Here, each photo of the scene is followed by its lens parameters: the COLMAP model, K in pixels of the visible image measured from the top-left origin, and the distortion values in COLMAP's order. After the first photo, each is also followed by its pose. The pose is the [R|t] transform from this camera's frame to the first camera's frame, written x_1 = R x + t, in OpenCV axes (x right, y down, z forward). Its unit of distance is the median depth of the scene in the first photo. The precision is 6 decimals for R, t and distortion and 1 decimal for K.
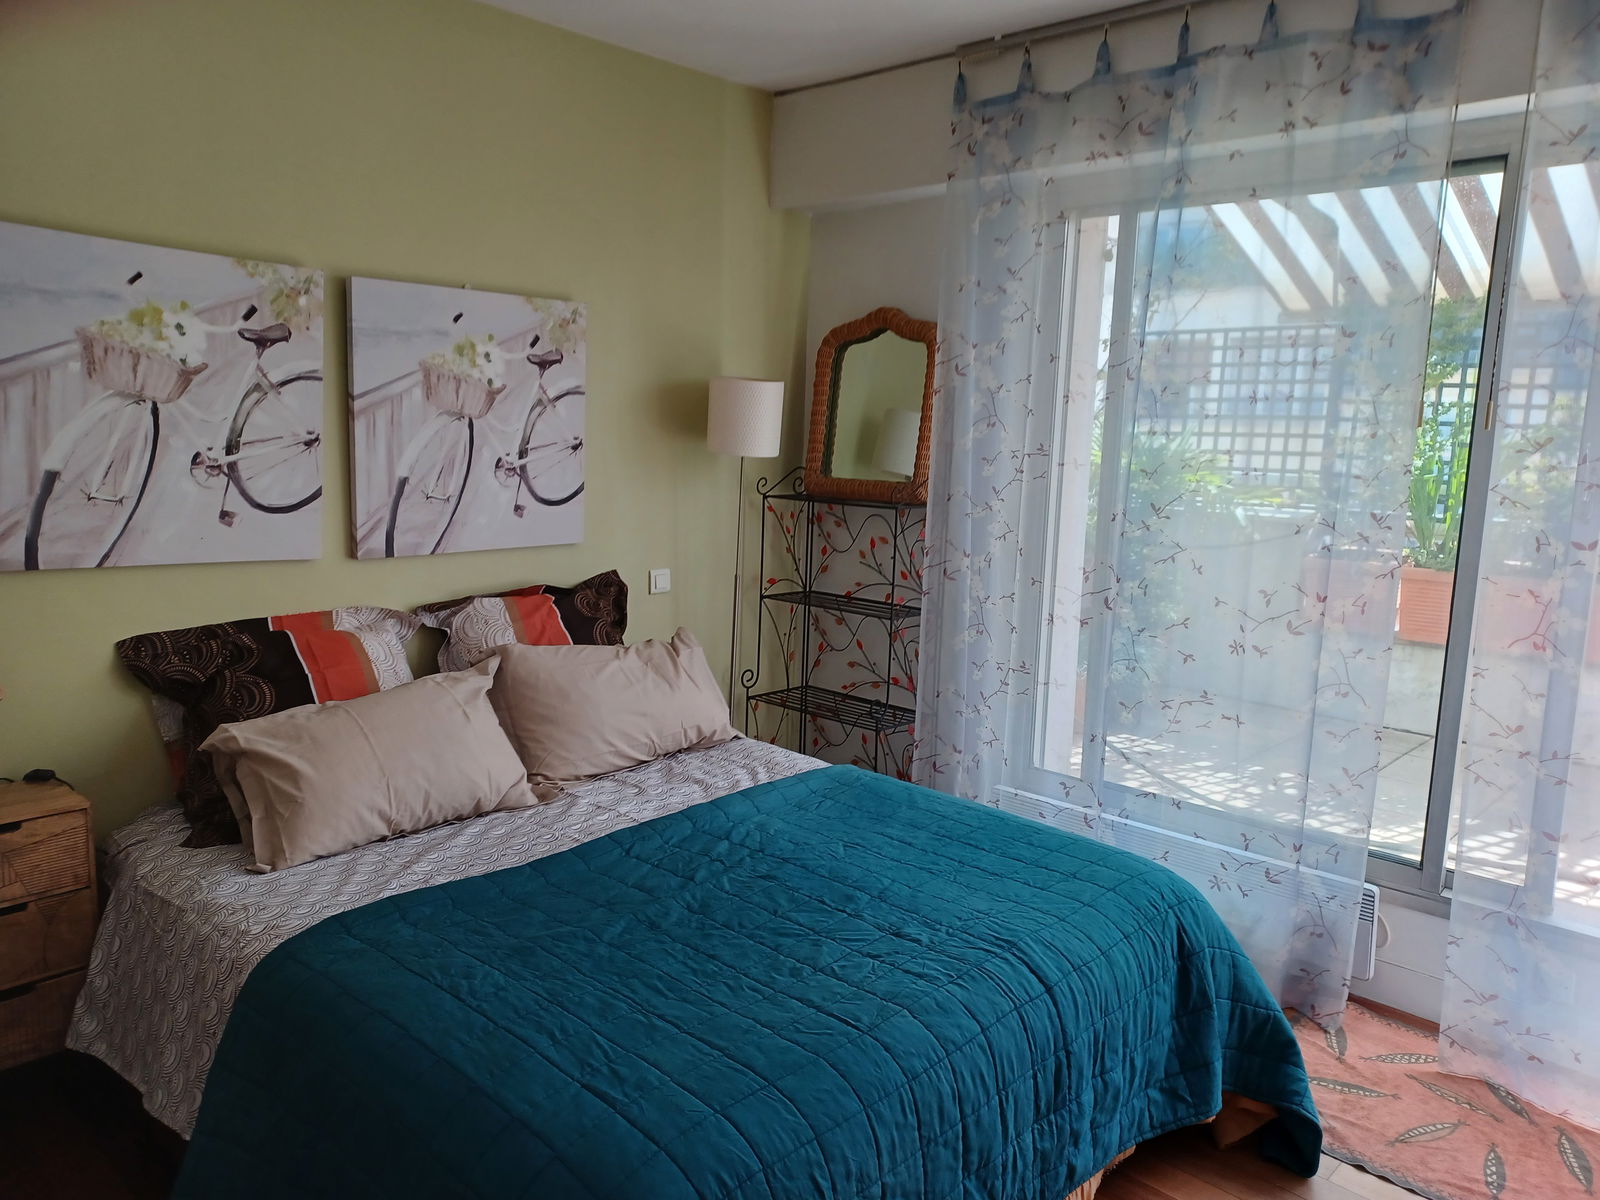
lens RADIAL K [[1166.6, 0, 807.4], [0, 1166.6, 605.2], [0, 0, 1]] dist [0.075853, -0.042344]
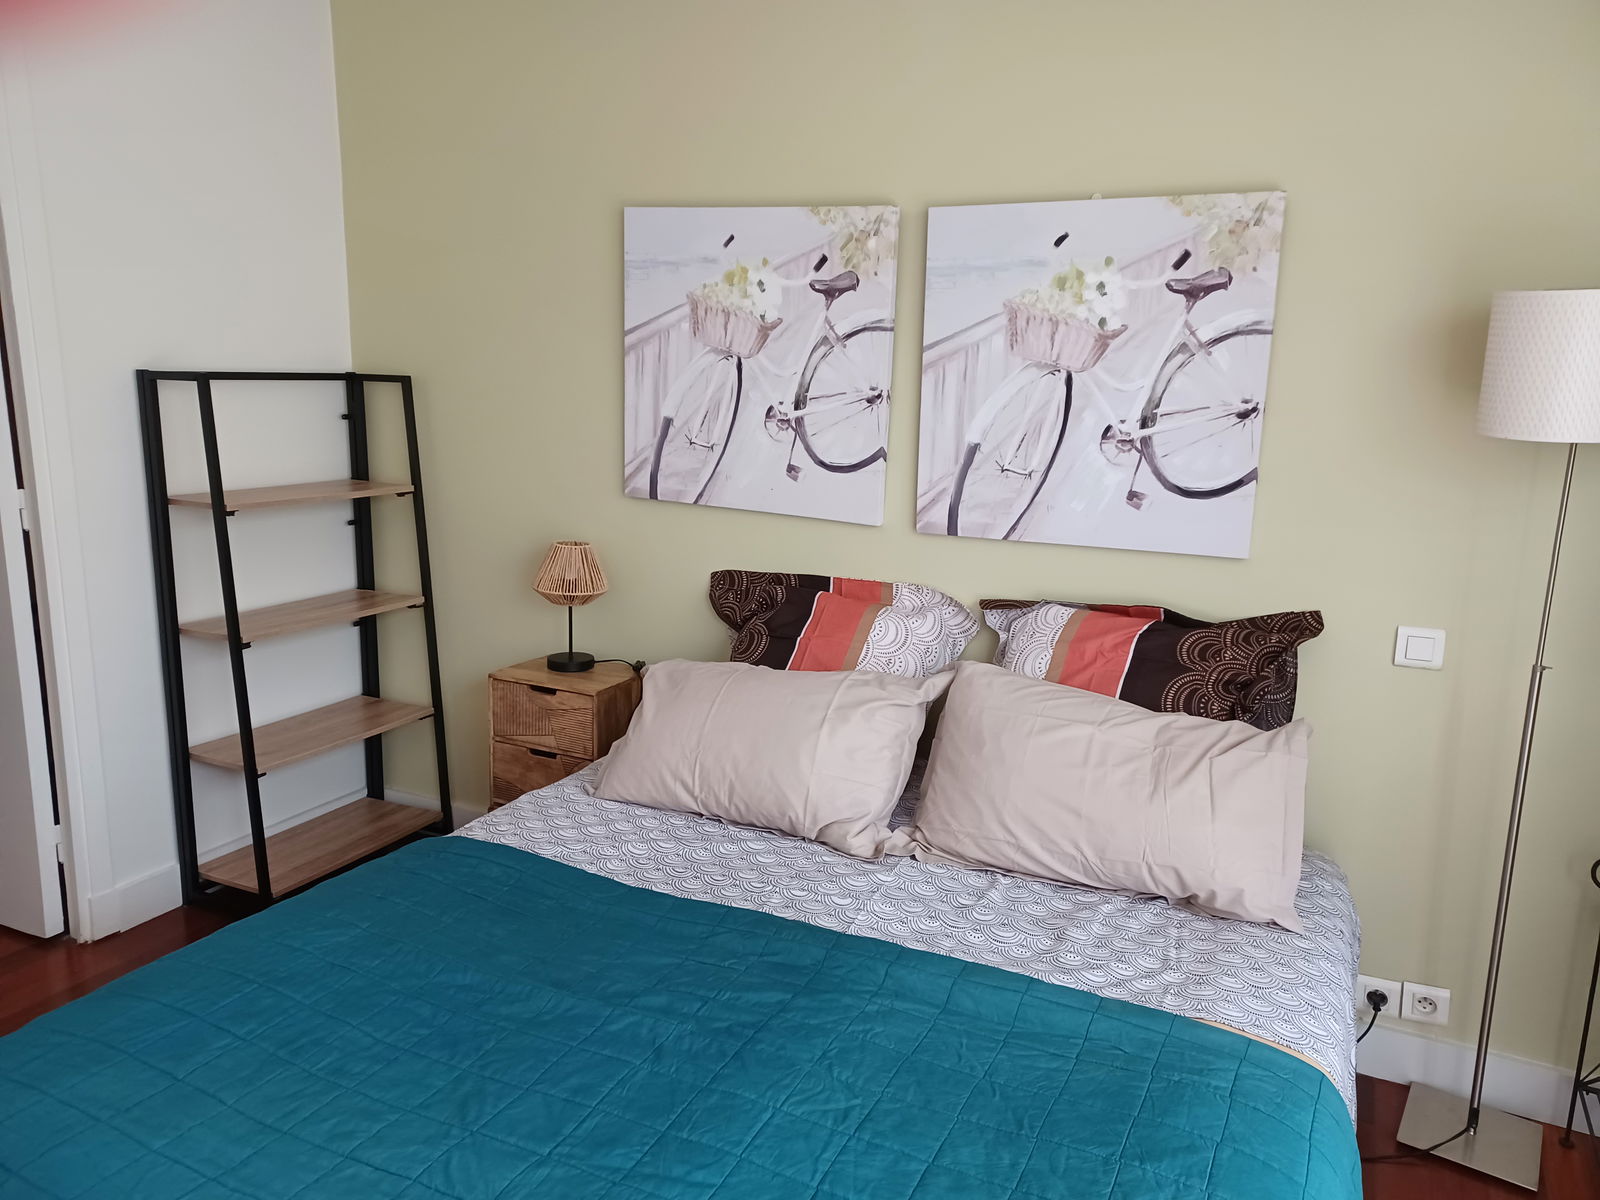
lens RADIAL K [[1166.6, 0, 797.6], [0, 1166.6, 612.2], [0, 0, 1]] dist [0.075853, -0.042344]
pose [[0.287170, 0.182511, -0.940331, 0.438122], [-0.165397, 0.976383, 0.138998, -0.088231], [0.943492, 0.115612, 0.310574, 0.649769]]
